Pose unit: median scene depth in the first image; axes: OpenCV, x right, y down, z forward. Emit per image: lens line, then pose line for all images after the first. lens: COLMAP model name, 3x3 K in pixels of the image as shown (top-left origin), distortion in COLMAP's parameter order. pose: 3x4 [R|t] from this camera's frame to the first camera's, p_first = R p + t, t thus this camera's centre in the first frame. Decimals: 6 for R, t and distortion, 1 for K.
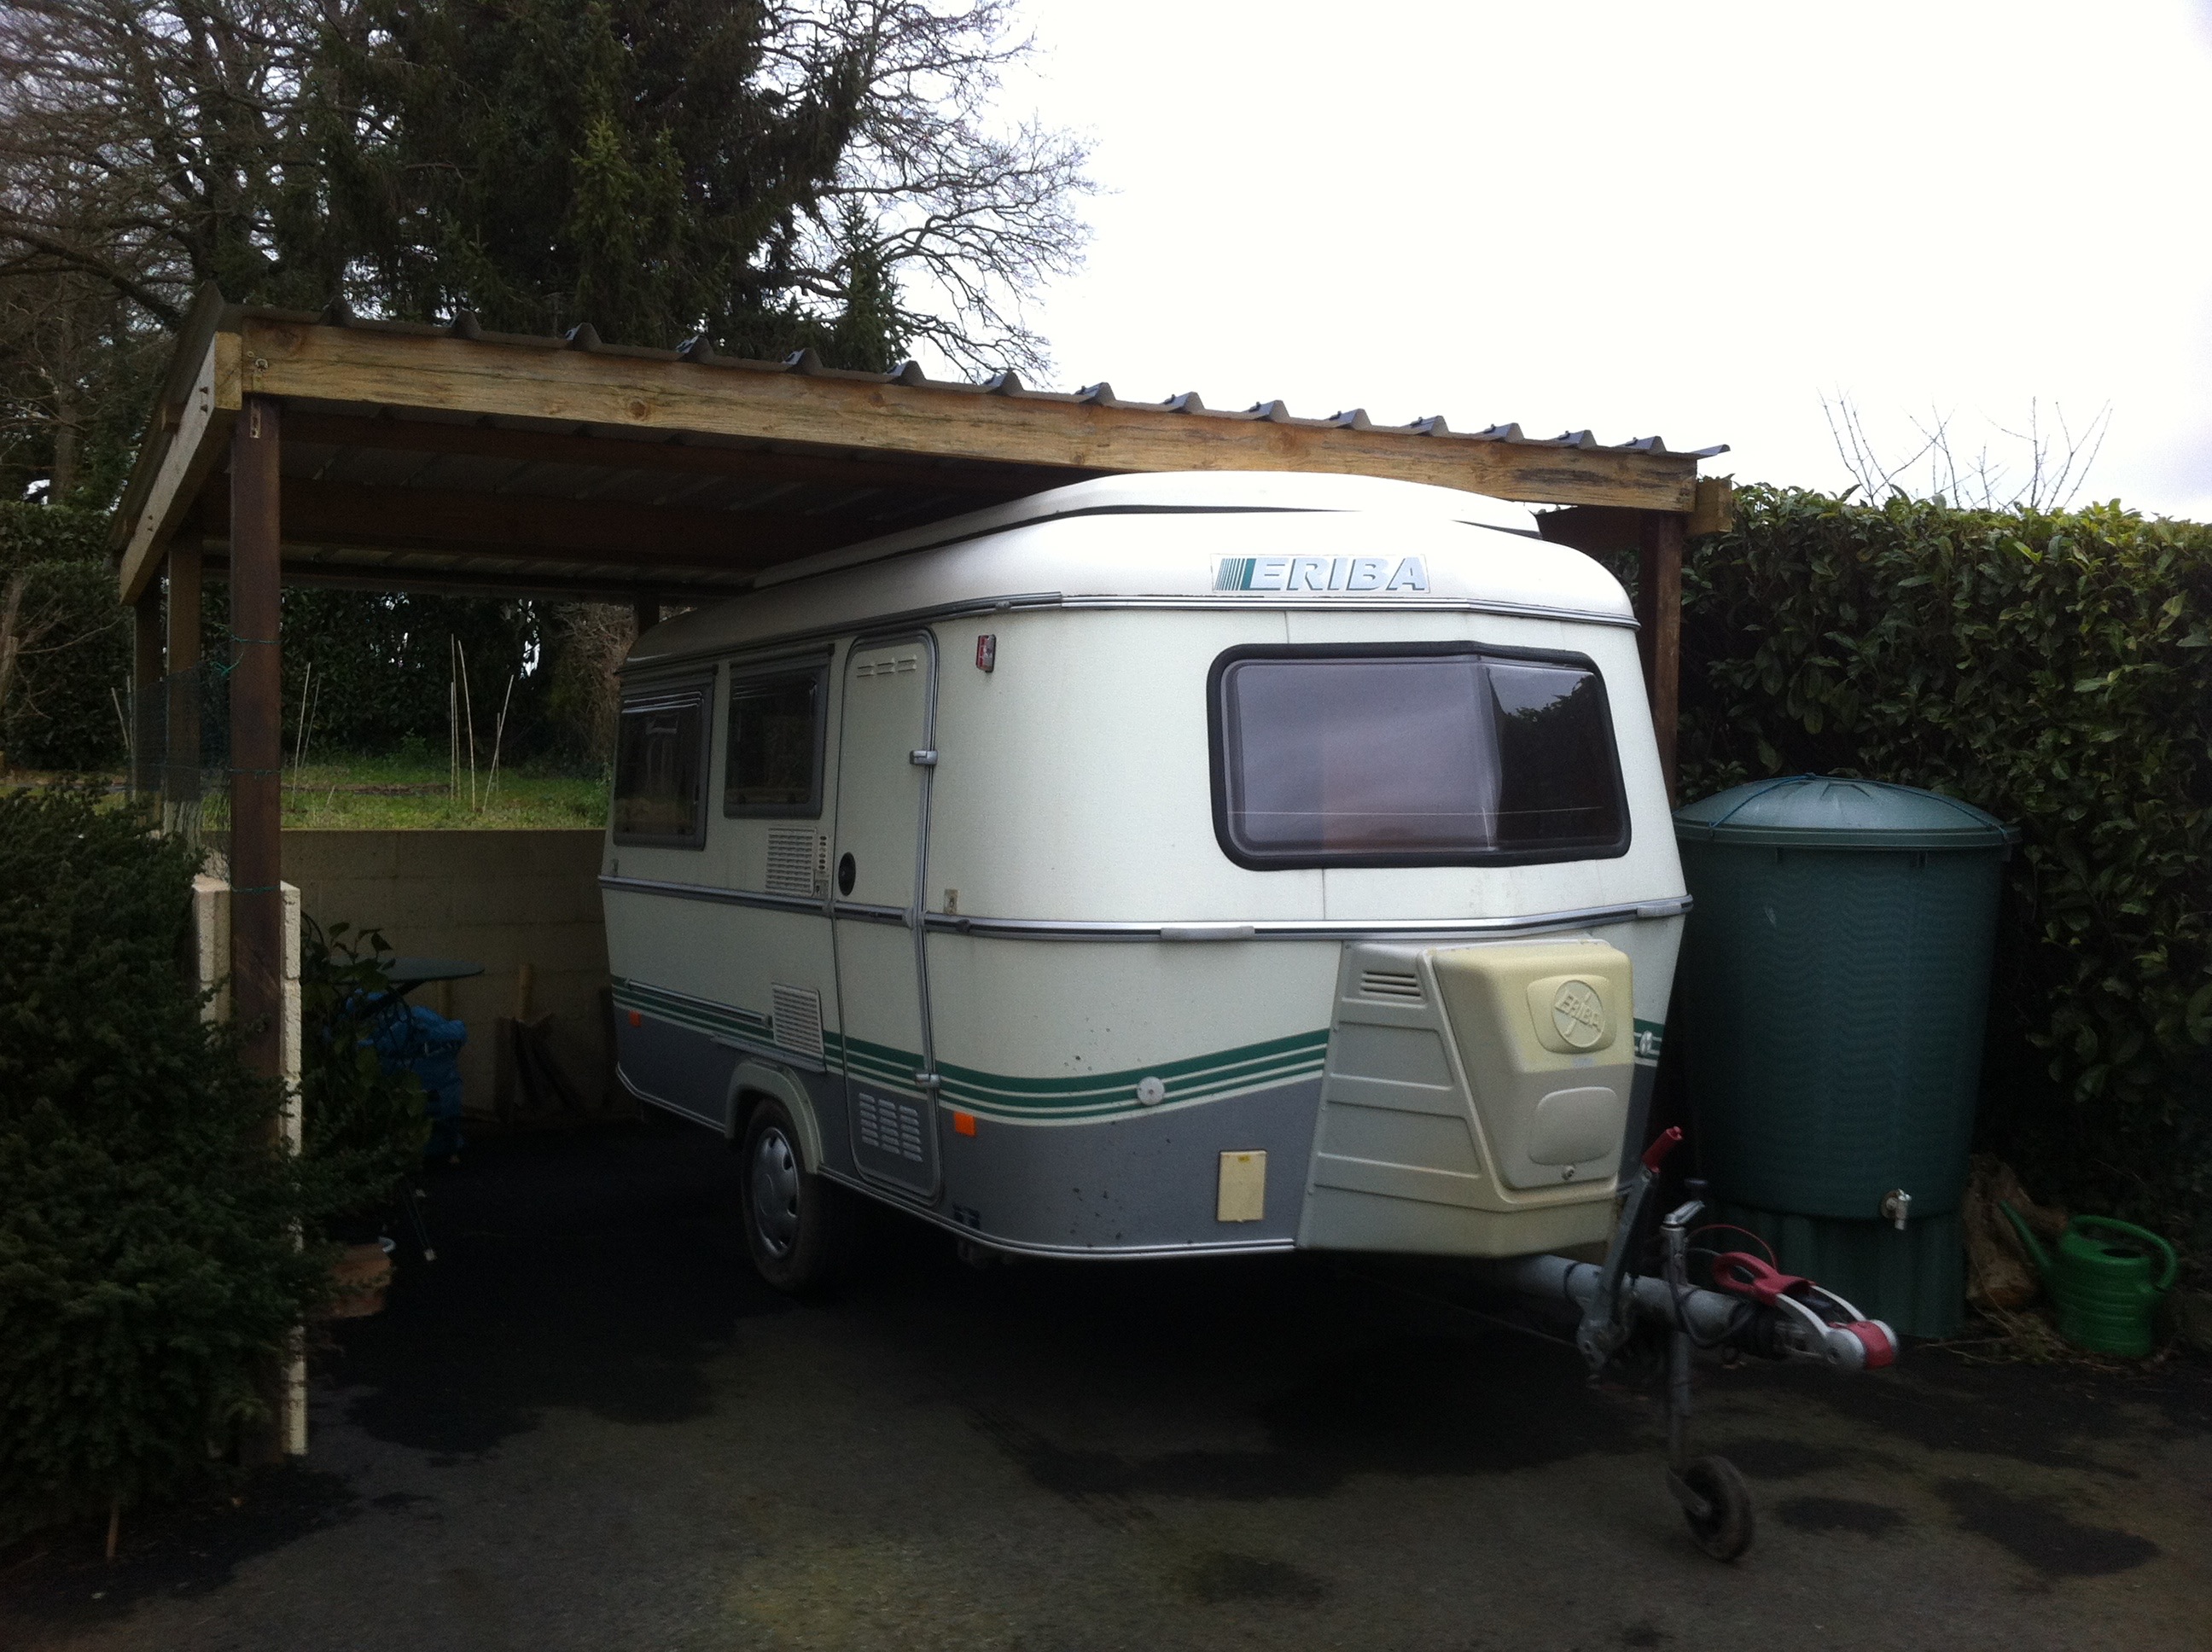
lens RADIAL K [[2074.8, 0, 1106.0], [0, 2074.8, 826.0], [0, 0, 1]] dist [0.137342, -0.386880]
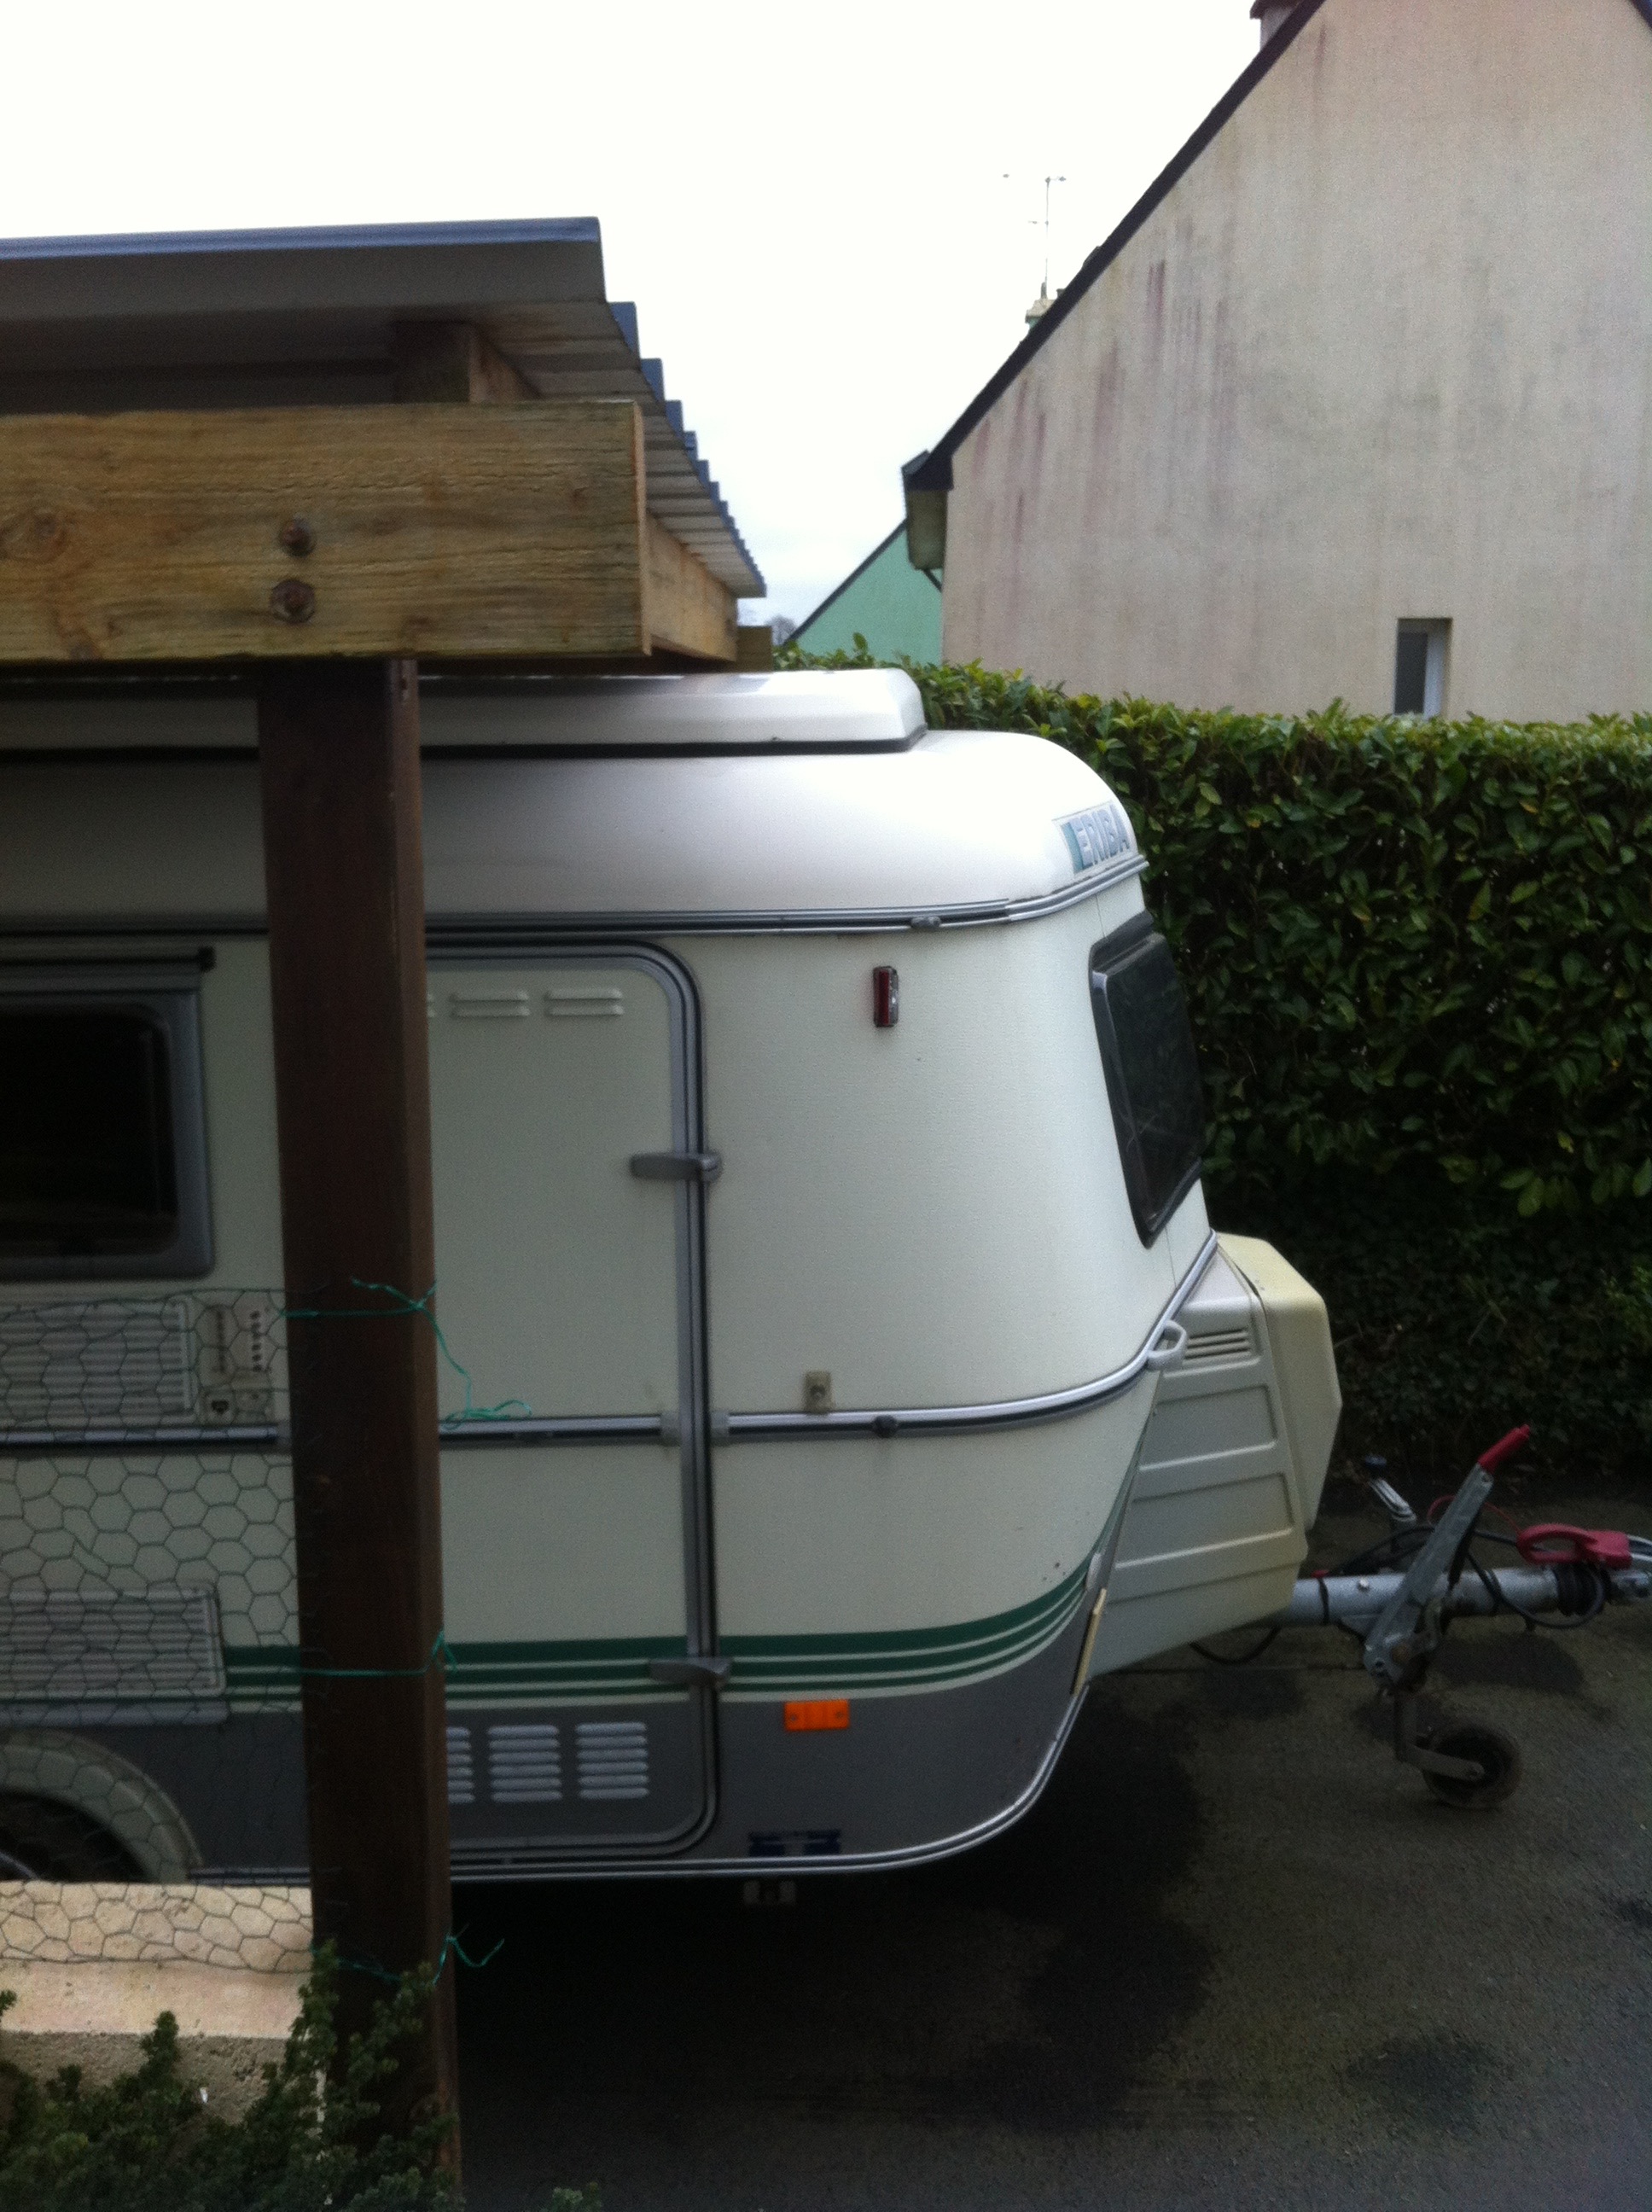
lens RADIAL K [[2170.7, 0, 867.7], [0, 2170.7, 1114.3], [0, 0, 1]] dist [-0.012463, -0.003852]
pose [[0.459150, -0.177112, 0.870524, -0.591590], [0.023266, 0.981986, 0.187517, -0.159912], [-0.888054, -0.065845, 0.455000, 0.667417]]
